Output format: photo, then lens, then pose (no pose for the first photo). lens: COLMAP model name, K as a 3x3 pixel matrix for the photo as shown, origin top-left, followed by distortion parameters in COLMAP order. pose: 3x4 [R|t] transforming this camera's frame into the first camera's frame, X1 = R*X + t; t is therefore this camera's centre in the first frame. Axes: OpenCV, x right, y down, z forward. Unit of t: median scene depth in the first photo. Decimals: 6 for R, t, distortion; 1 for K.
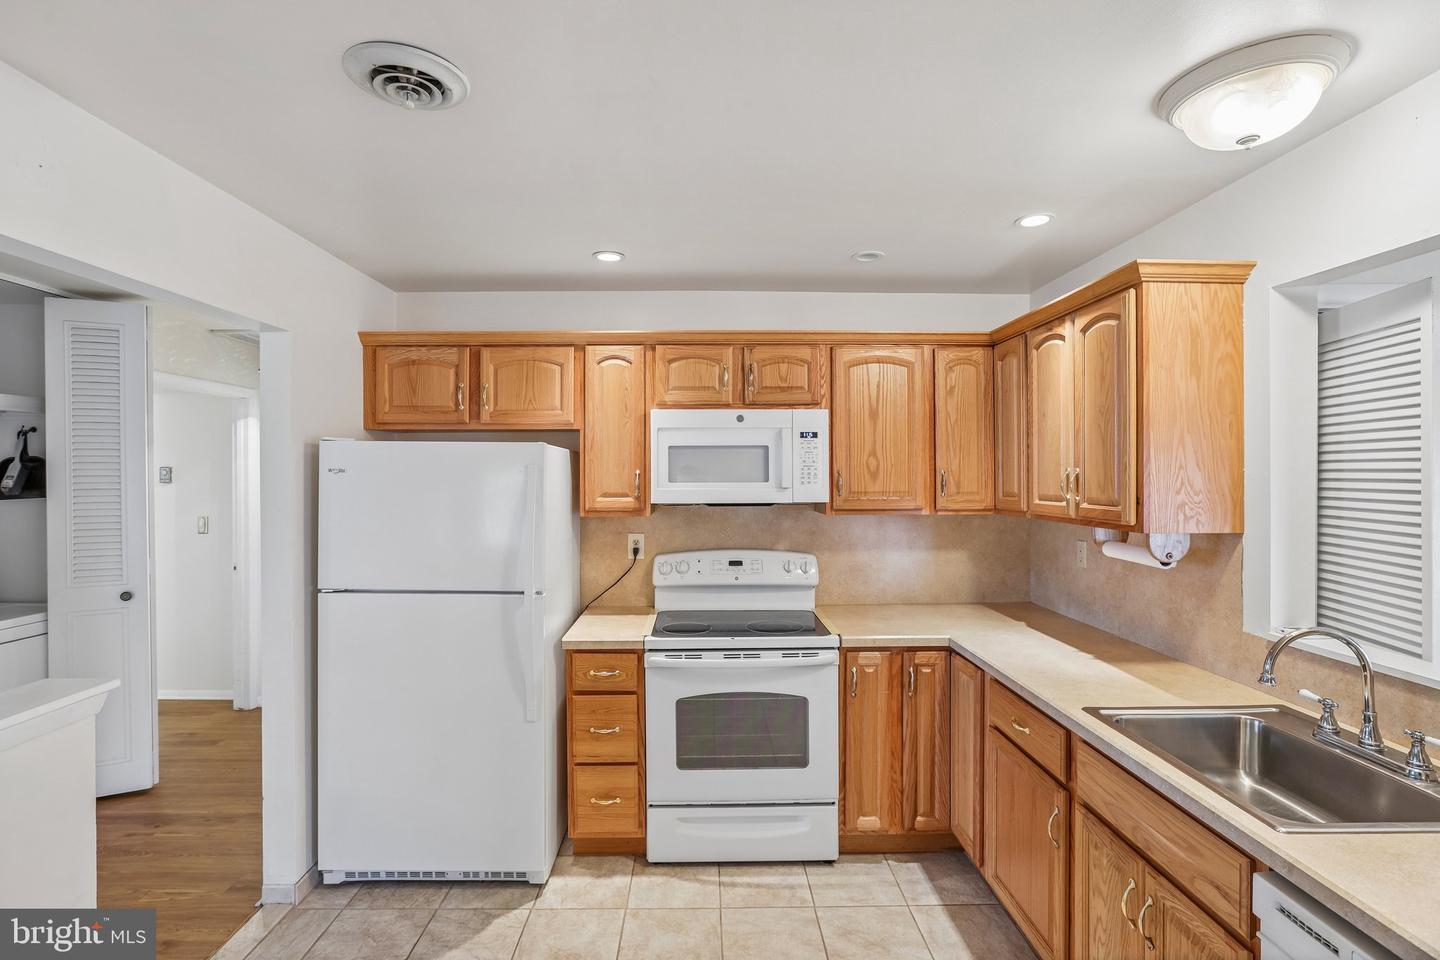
lens RADIAL K [[670.9, 0, 705.9], [0, 670.9, 476.3], [0, 0, 1]] dist [-0.033819, 0.015662]
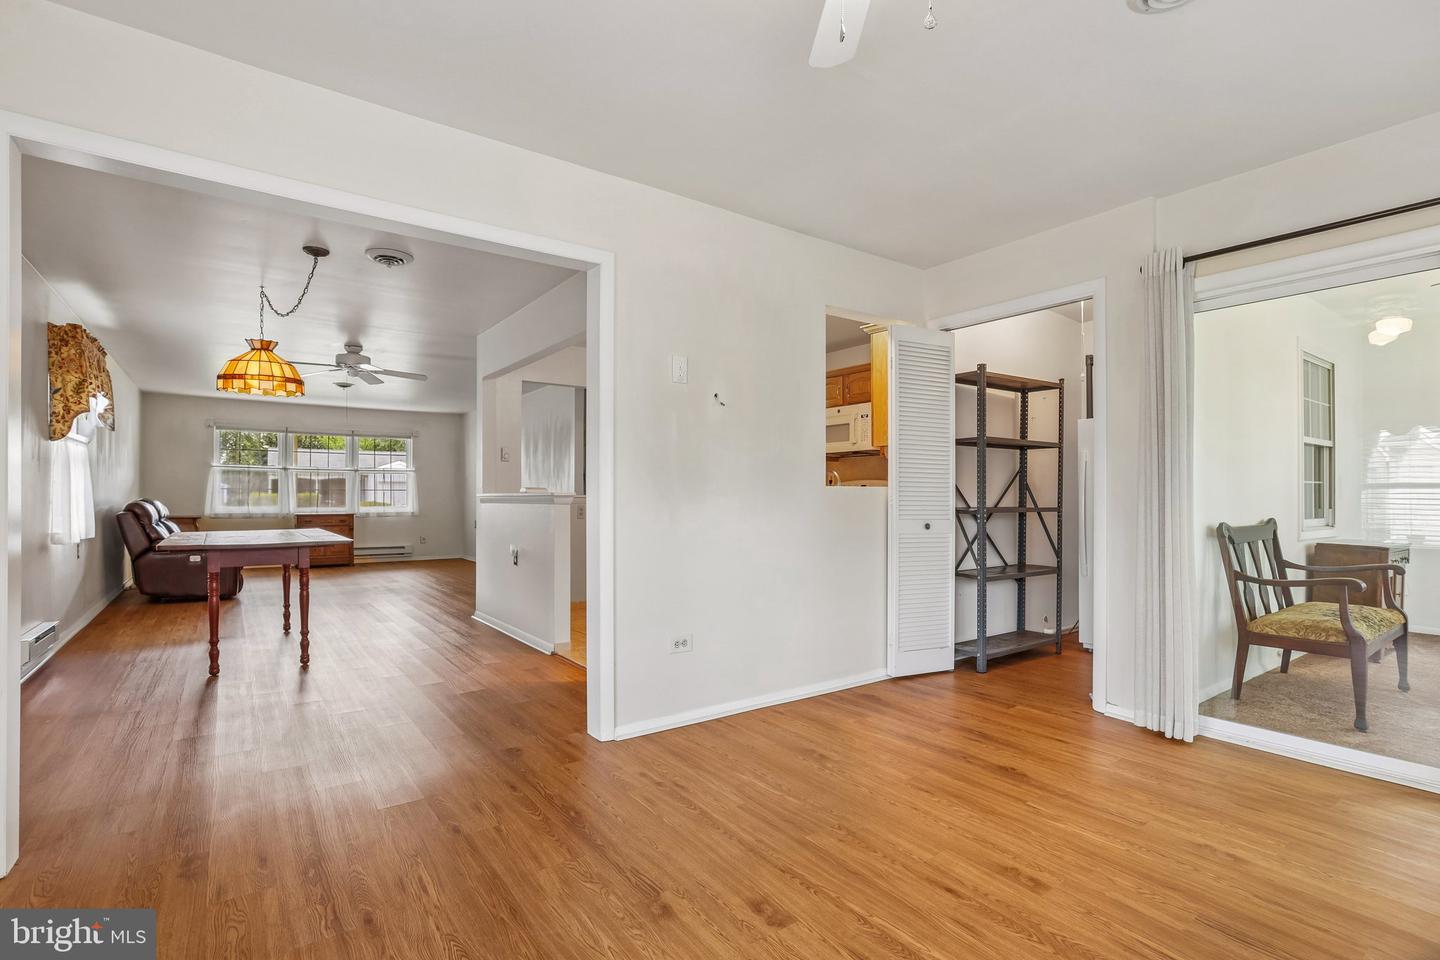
lens RADIAL K [[670.9, 0, 699.9], [0, 670.9, 494.6], [0, 0, 1]] dist [-0.033819, 0.015662]
pose [[0.568639, 0.001825, -0.822585, 1.587948], [-0.002927, 0.999996, 0.000195, 0.180584], [0.822582, 0.002297, 0.568642, -0.551843]]
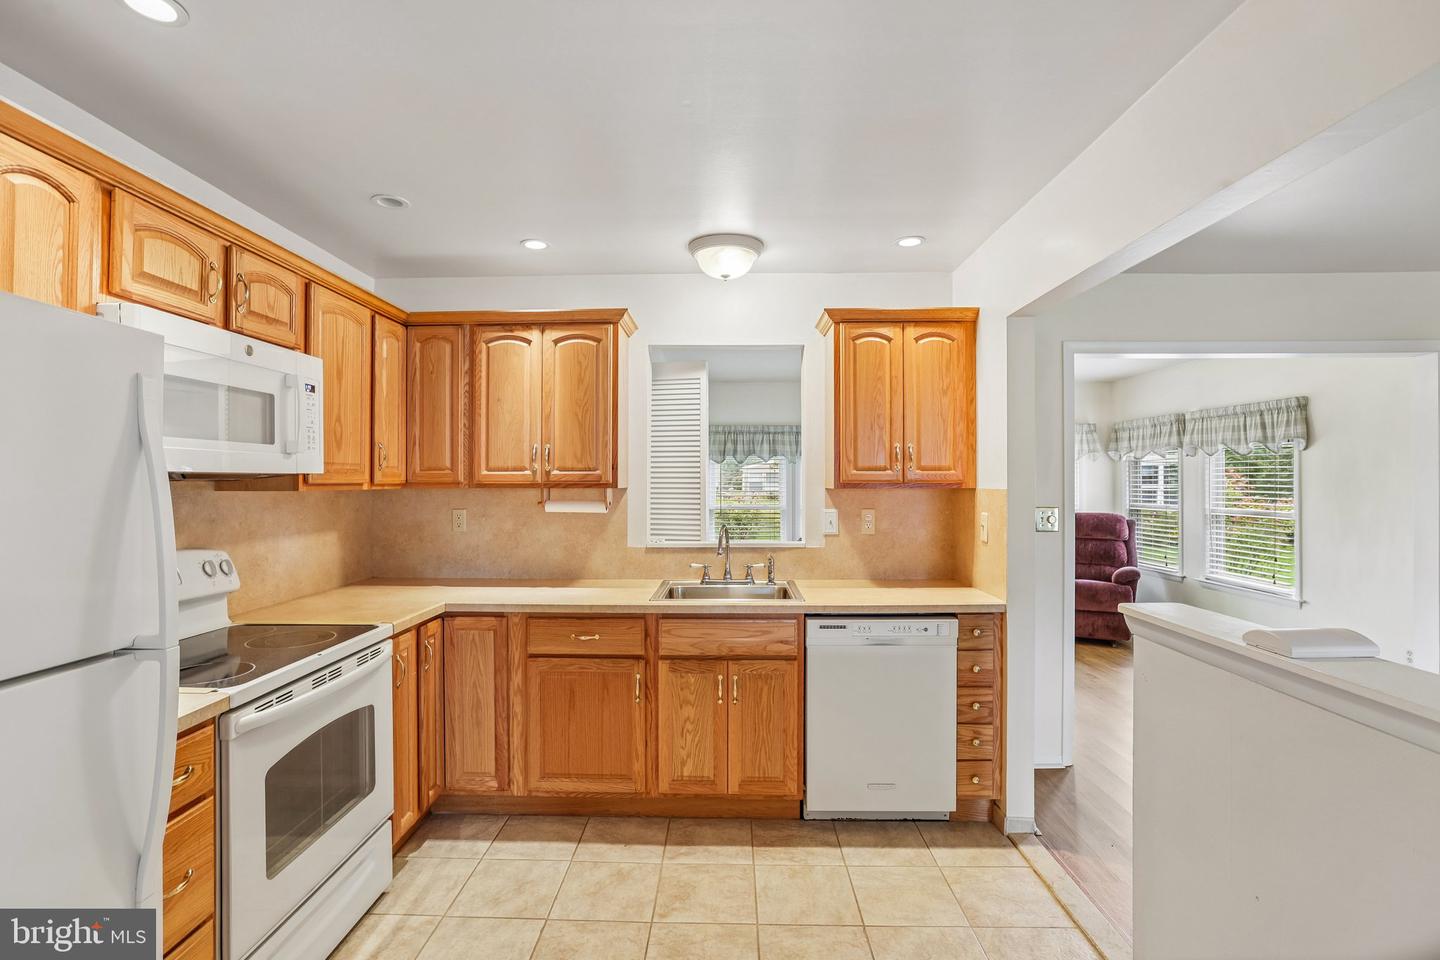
lens RADIAL K [[692.3, 0, 713.1], [0, 692.3, 477.4], [0, 0, 1]] dist [-0.025703, 0.009040]
pose [[0.037763, 0.007848, 0.999256, -0.667161], [0.003810, 0.999961, -0.007997, 0.054500], [-0.999279, 0.004109, 0.037732, 0.524953]]
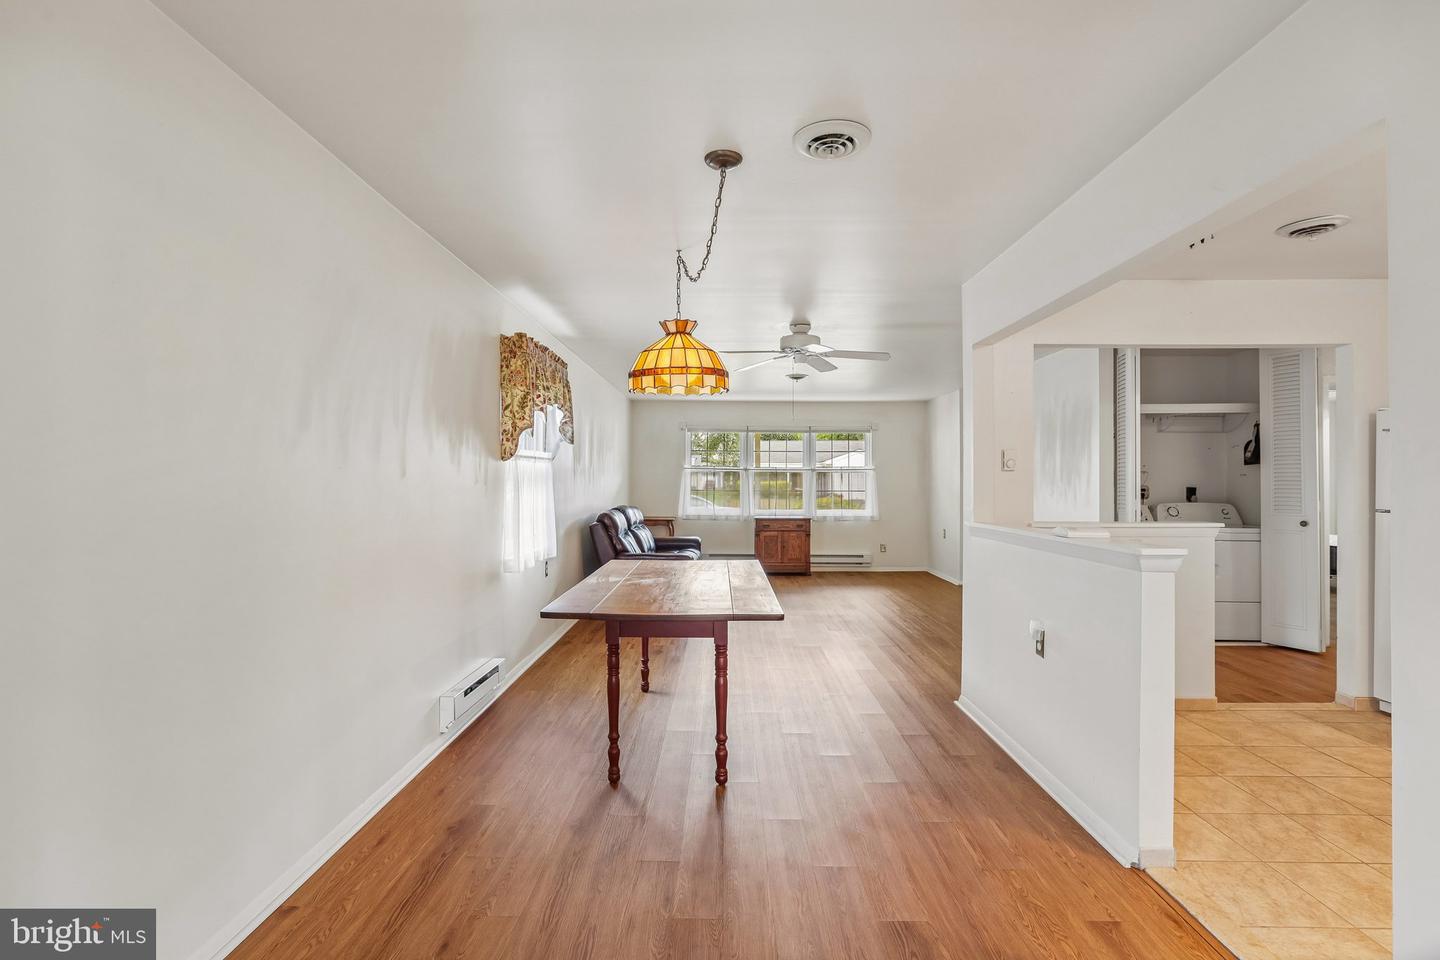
lens RADIAL K [[670.9, 0, 714.2], [0, 670.9, 479.9], [0, 0, 1]] dist [-0.033819, 0.015662]
pose [[-0.032505, 0.003345, -0.999466, 0.868220], [-0.001689, 0.999993, 0.003402, 0.091555], [0.999470, 0.001798, -0.032499, -0.409634]]
